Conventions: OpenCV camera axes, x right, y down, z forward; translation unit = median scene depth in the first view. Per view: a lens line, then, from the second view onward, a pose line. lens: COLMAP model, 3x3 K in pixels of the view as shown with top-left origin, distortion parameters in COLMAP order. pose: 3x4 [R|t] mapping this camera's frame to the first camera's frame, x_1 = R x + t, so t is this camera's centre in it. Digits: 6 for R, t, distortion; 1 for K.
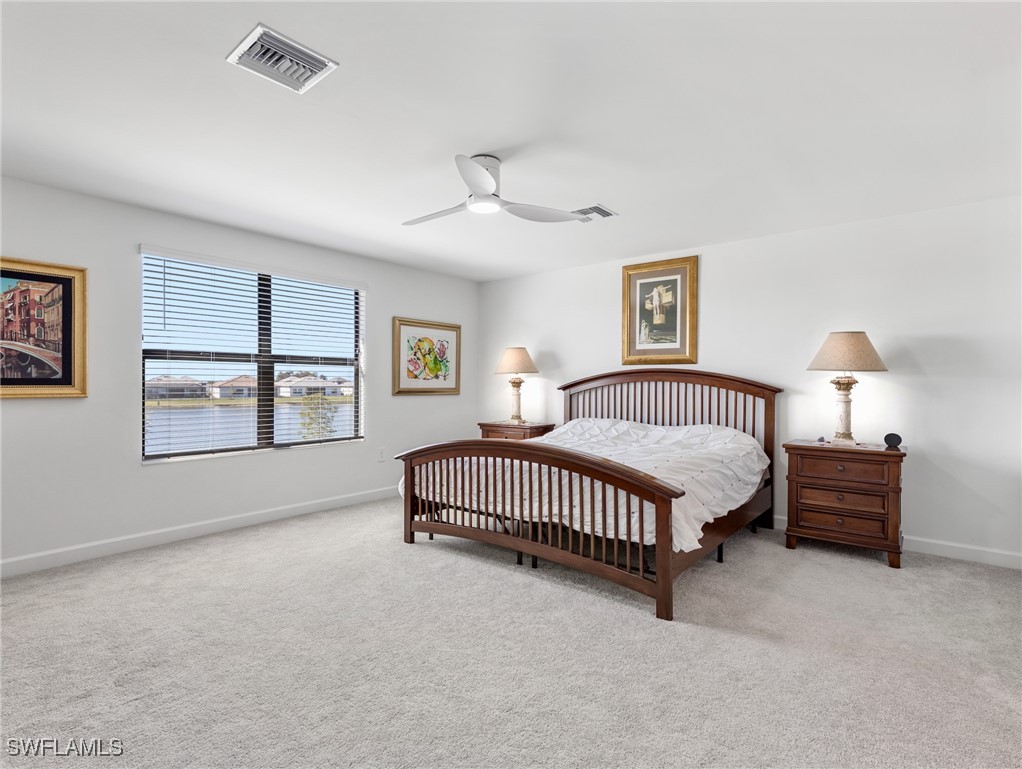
lens RADIAL K [[500.1, 0, 514.6], [0, 500.1, 390.8], [0, 0, 1]] dist [0.002793, -0.000430]
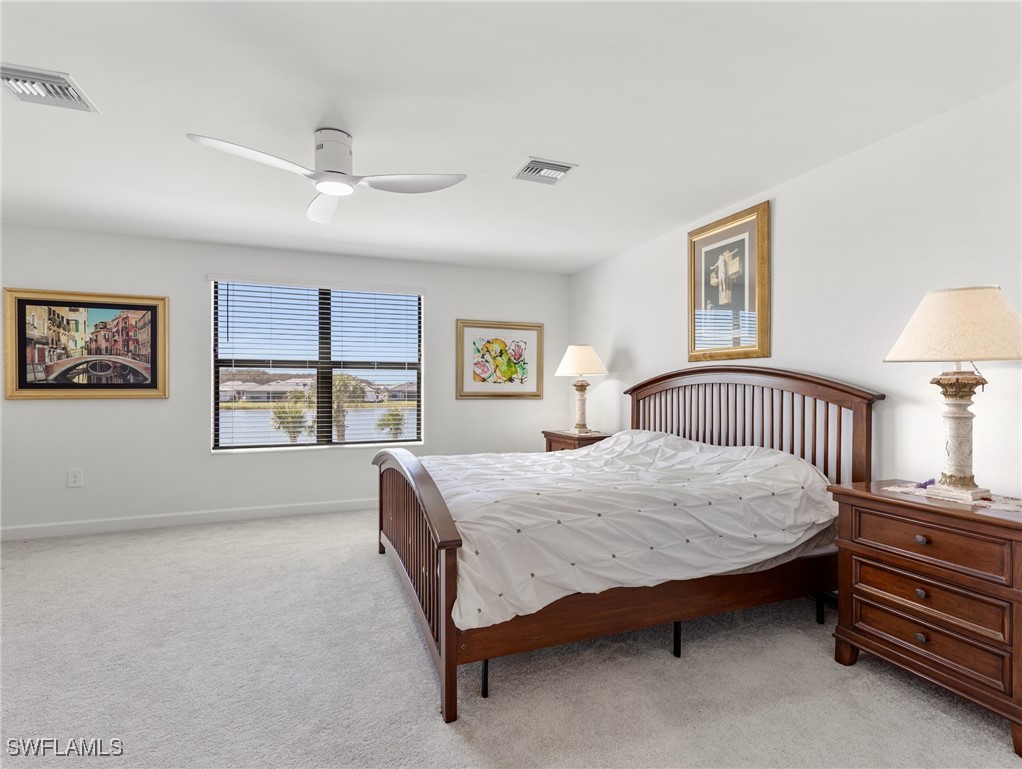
lens RADIAL K [[500.1, 0, 514.6], [0, 500.1, 390.8], [0, 0, 1]] dist [0.002793, -0.000430]
pose [[0.876381, 0.001013, -0.481617, 0.396379], [-0.005130, 0.999961, -0.007233, -0.000944], [0.481590, 0.008809, 0.876352, 0.231806]]
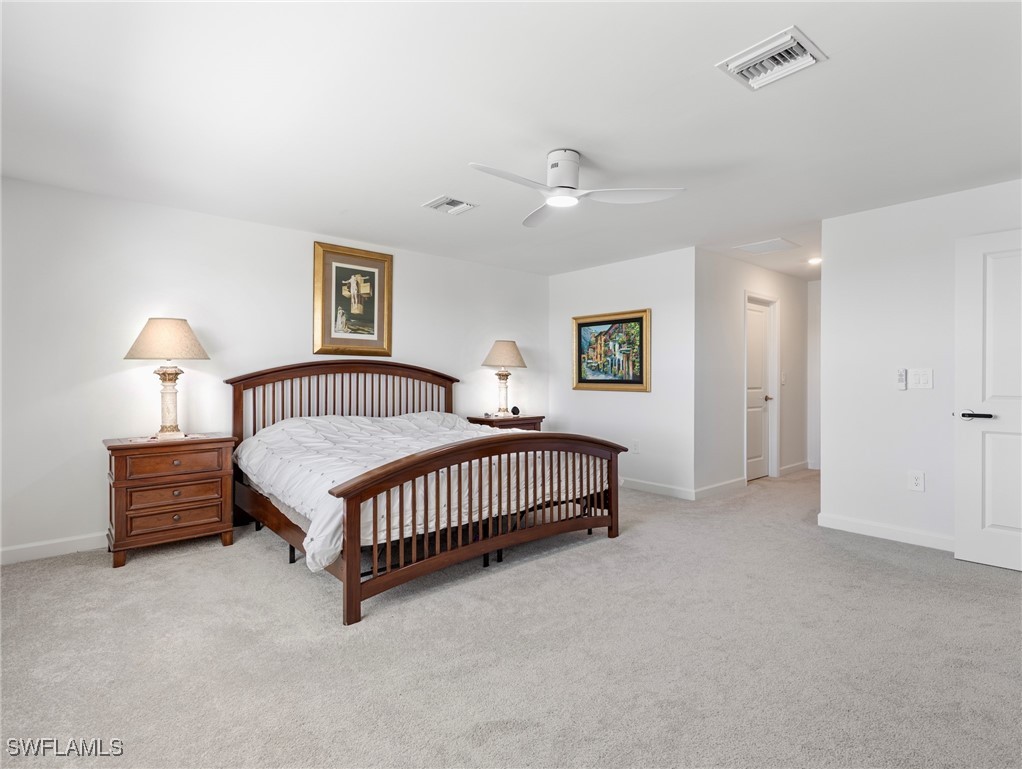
lens RADIAL K [[534.6, 0, 488.4], [0, 534.6, 378.3], [0, 0, 1]] dist [0.022443, -0.000233]
pose [[0.192541, -0.007199, 0.981263, -0.728055], [0.013667, 0.999896, 0.004654, -0.010589], [-0.981194, 0.012515, 0.192619, 0.589561]]
